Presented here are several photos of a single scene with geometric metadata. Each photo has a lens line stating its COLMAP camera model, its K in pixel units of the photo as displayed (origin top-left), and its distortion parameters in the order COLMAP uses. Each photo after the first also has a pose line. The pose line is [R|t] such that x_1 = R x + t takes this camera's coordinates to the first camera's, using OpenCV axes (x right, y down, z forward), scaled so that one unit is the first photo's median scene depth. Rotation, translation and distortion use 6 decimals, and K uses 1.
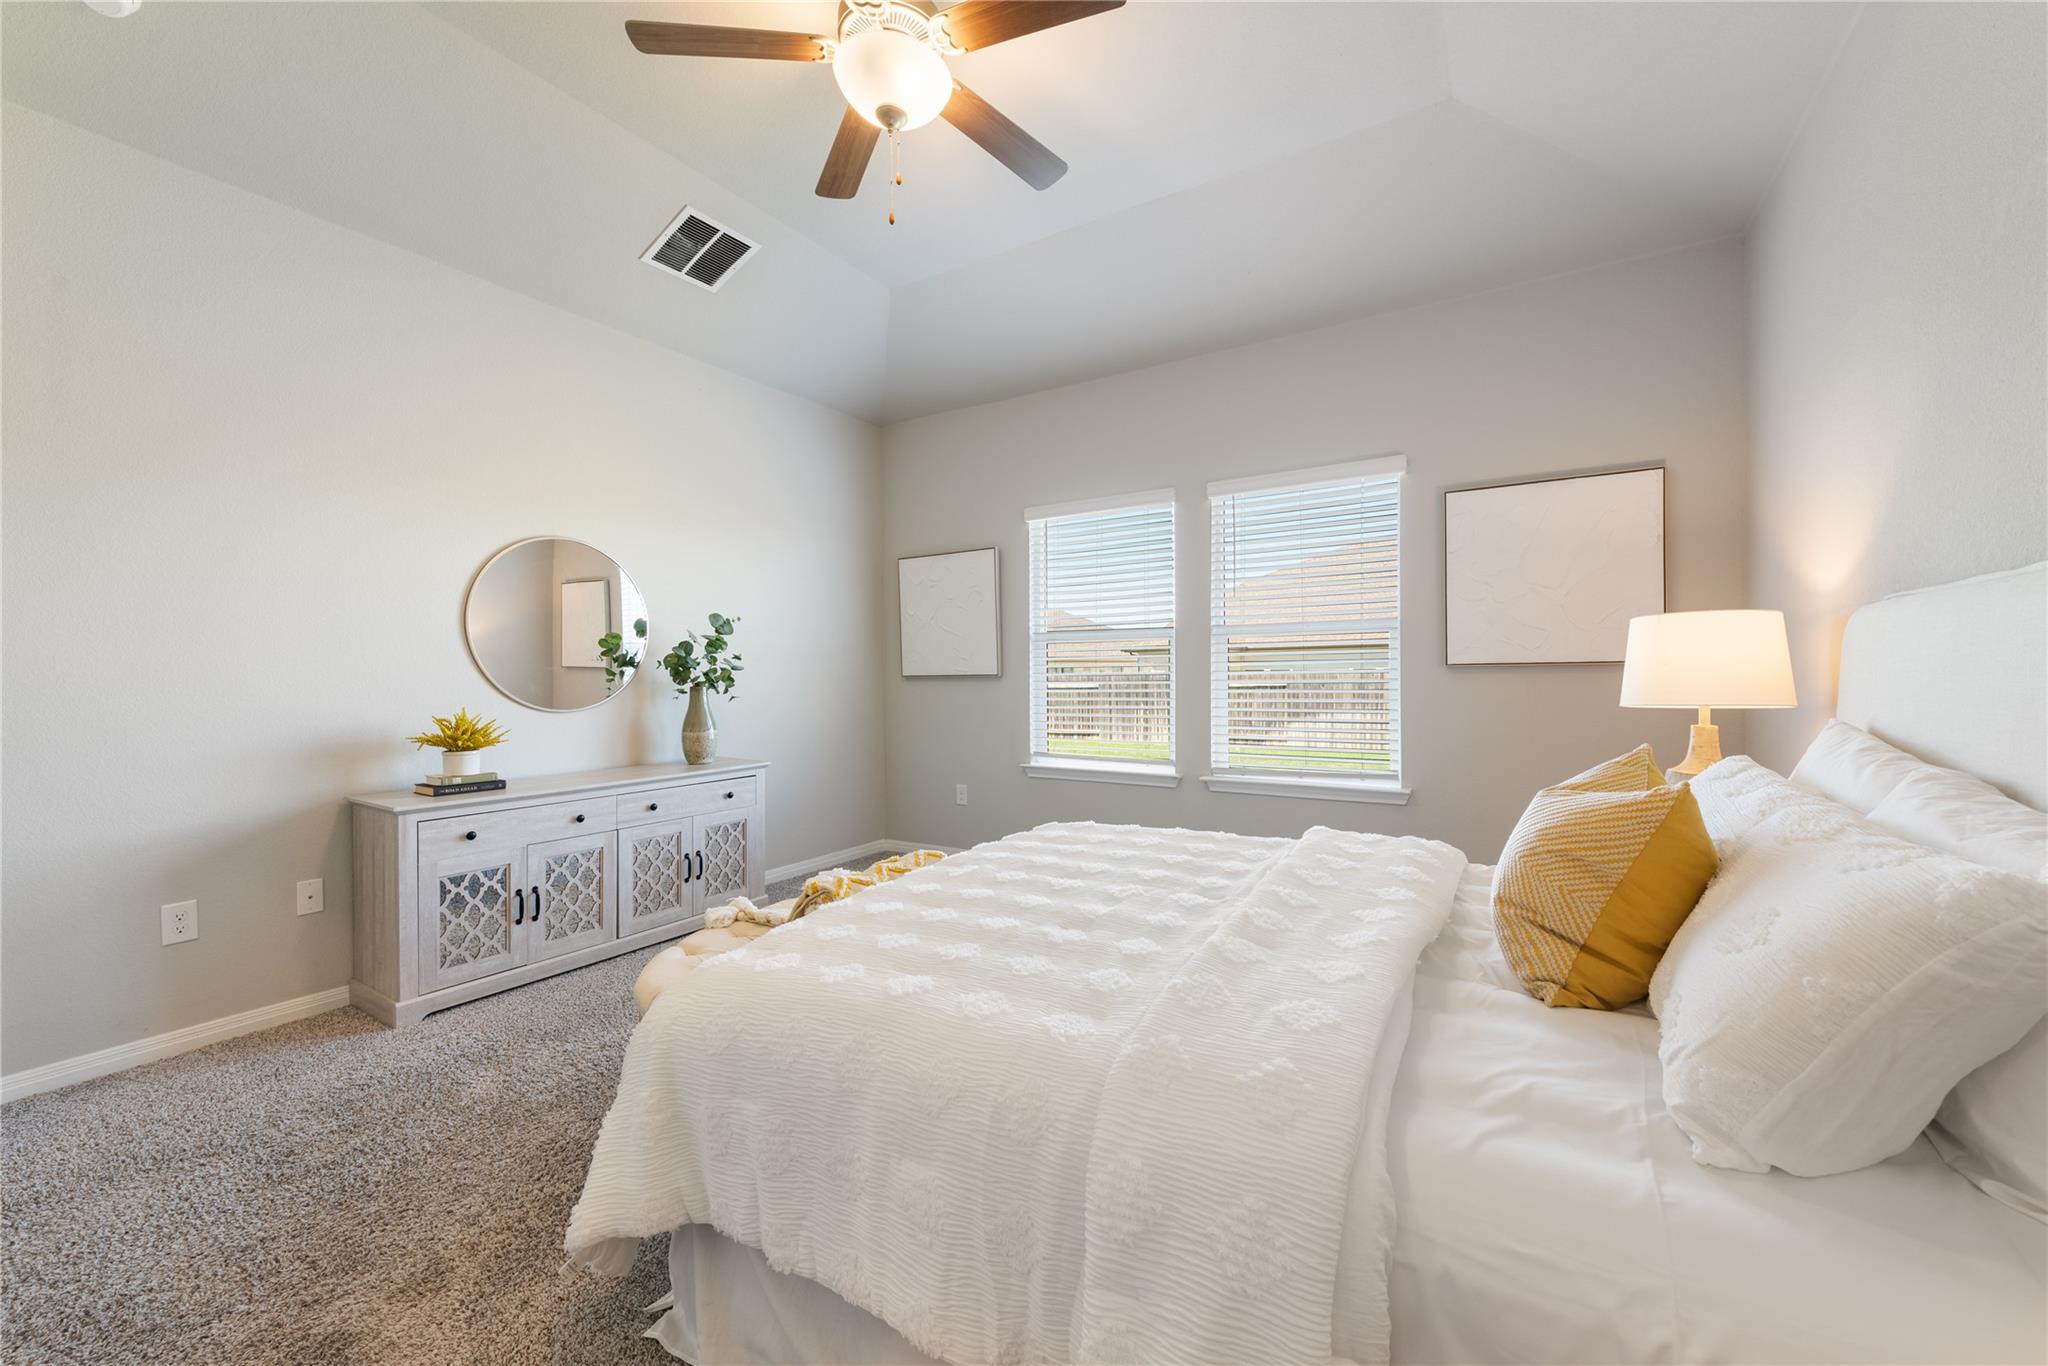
lens RADIAL K [[790.2, 0, 1024.0], [0, 790.2, 683.0], [0, 0, 1]] dist [0.007093, -0.000073]
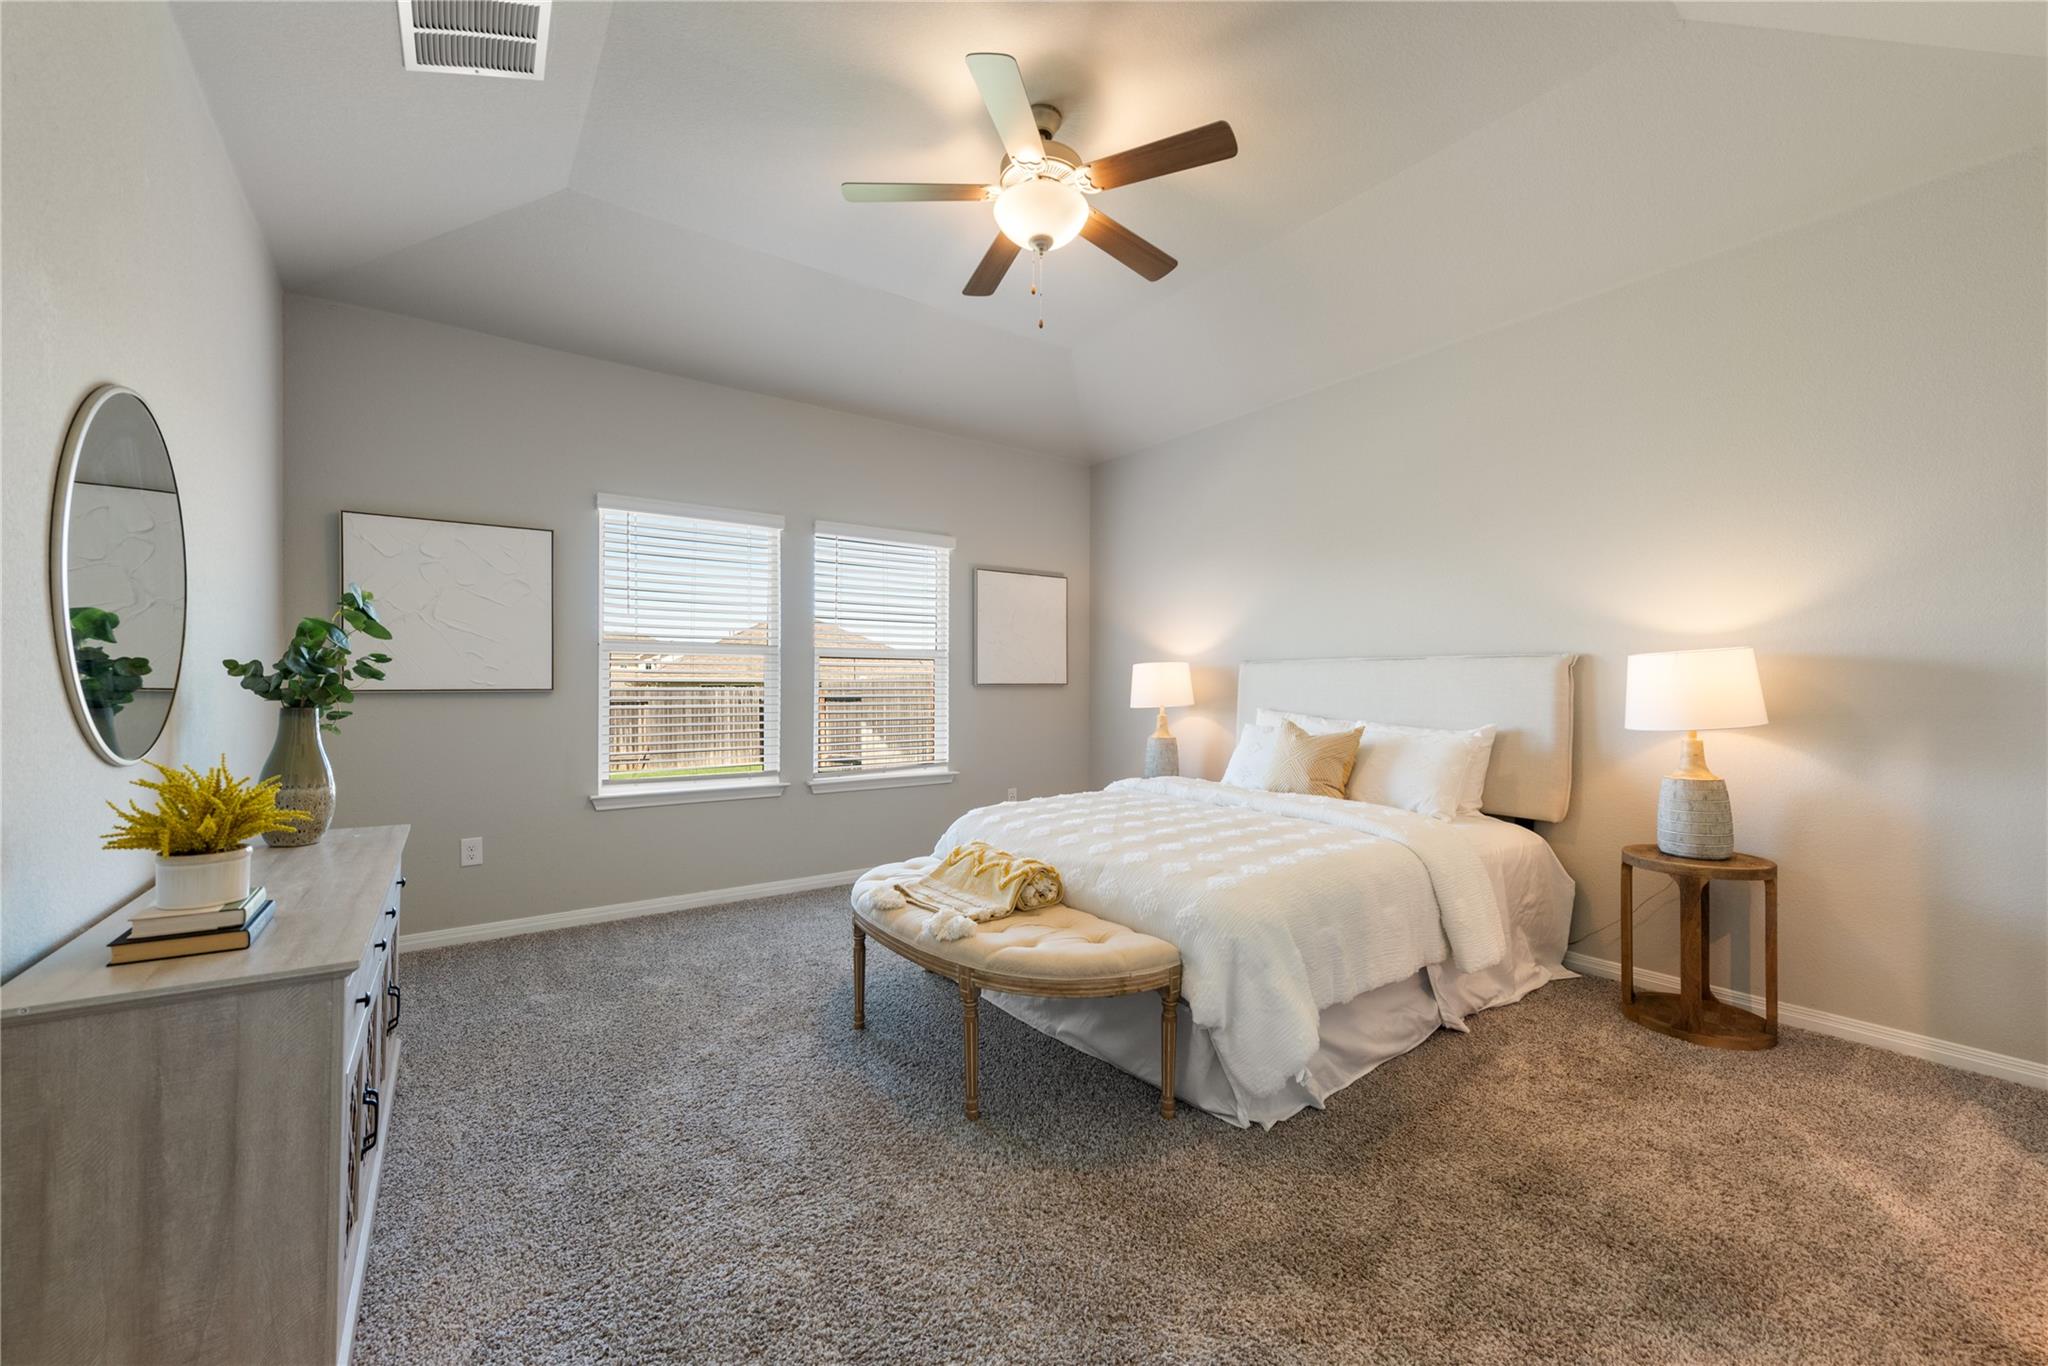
lens RADIAL K [[798.1, 0, 1033.8], [0, 798.1, 685.9], [0, 0, 1]] dist [0.002921, 0.000141]
pose [[0.381089, 0.011332, 0.924469, -0.718962], [0.009172, 0.999829, -0.016037, 0.004603], [-0.924493, 0.014591, 0.380920, 0.289895]]
